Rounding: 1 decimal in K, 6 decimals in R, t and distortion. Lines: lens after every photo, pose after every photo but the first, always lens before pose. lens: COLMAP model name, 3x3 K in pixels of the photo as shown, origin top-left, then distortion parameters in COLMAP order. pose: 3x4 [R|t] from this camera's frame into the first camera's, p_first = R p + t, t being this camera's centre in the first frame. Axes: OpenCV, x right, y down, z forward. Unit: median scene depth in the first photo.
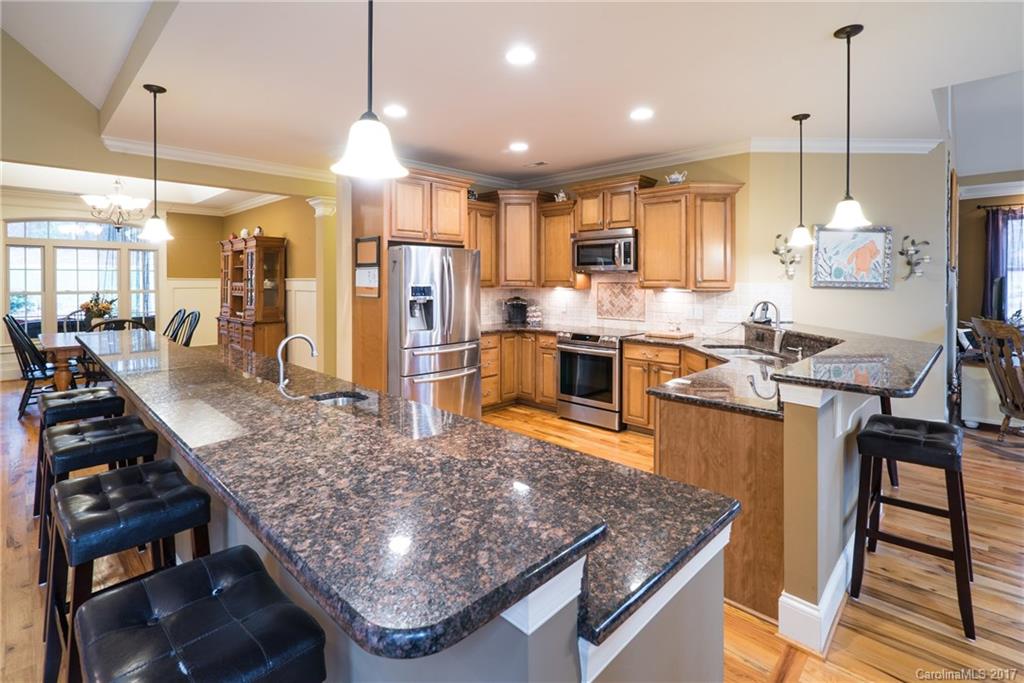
lens RADIAL K [[497.5, 0, 513.0], [0, 497.5, 285.2], [0, 0, 1]] dist [-0.001228, -0.000146]
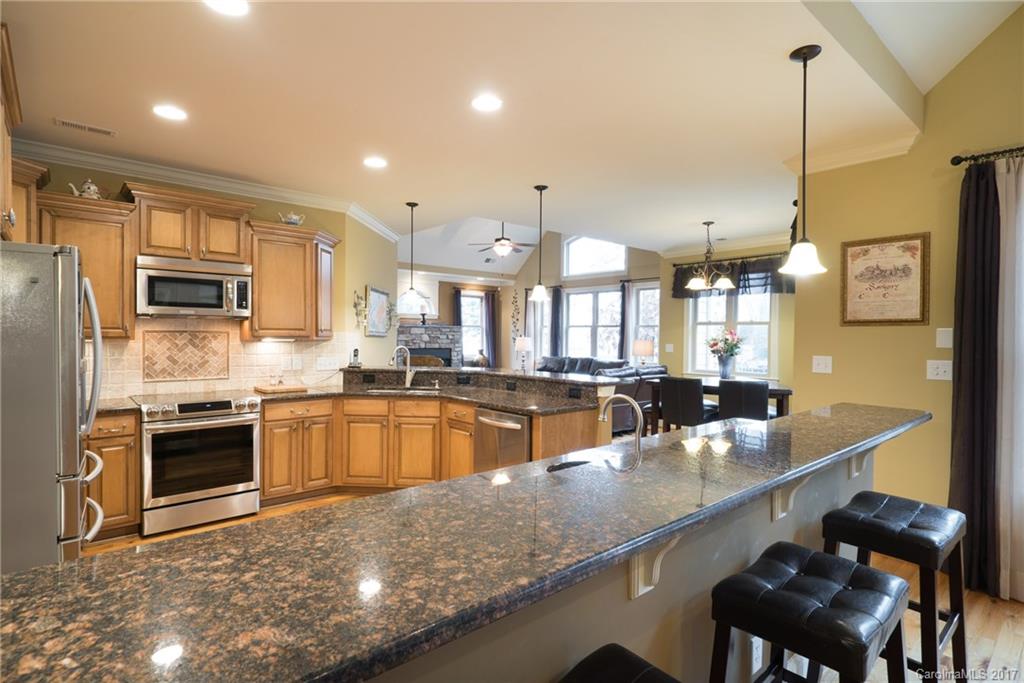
lens RADIAL K [[520.2, 0, 534.6], [0, 520.2, 338.9], [0, 0, 1]] dist [-0.001177, 0.000000]
pose [[0.043876, -0.011191, 0.998974, -0.625097], [0.001315, 0.999937, 0.011144, -0.001846], [-0.999036, 0.000825, 0.043887, 0.504873]]
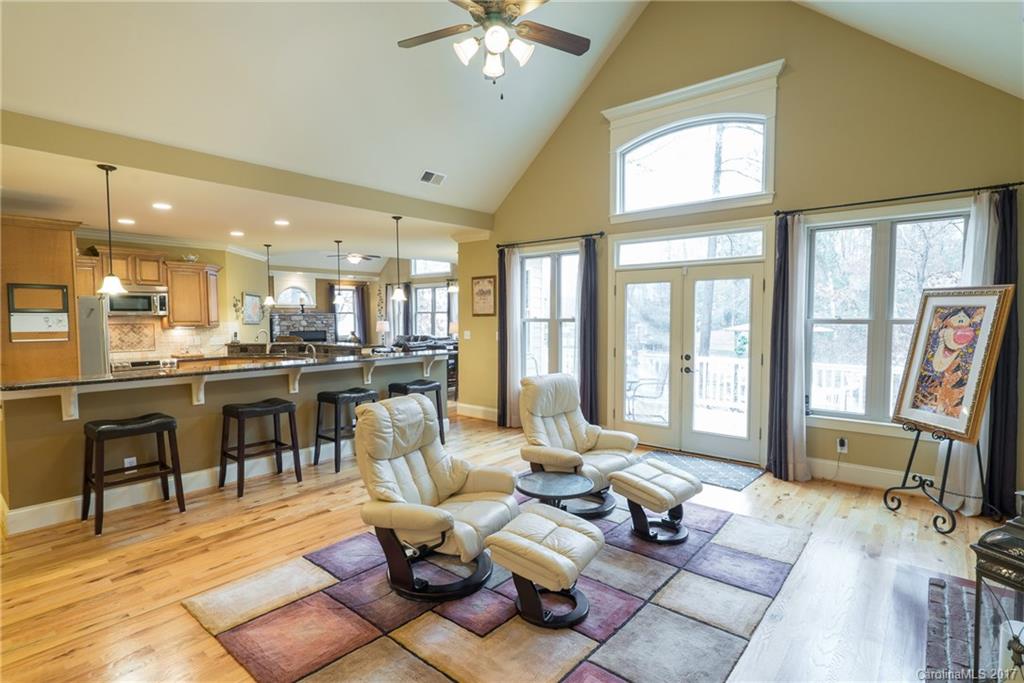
lens RADIAL K [[520.2, 0, 534.6], [0, 520.2, 338.9], [0, 0, 1]] dist [-0.001177, 0.000000]
pose [[-0.099585, -0.048521, 0.993845, -1.466328], [0.015770, 0.998608, 0.050334, -0.020583], [-0.994904, 0.020685, -0.098681, 0.064669]]
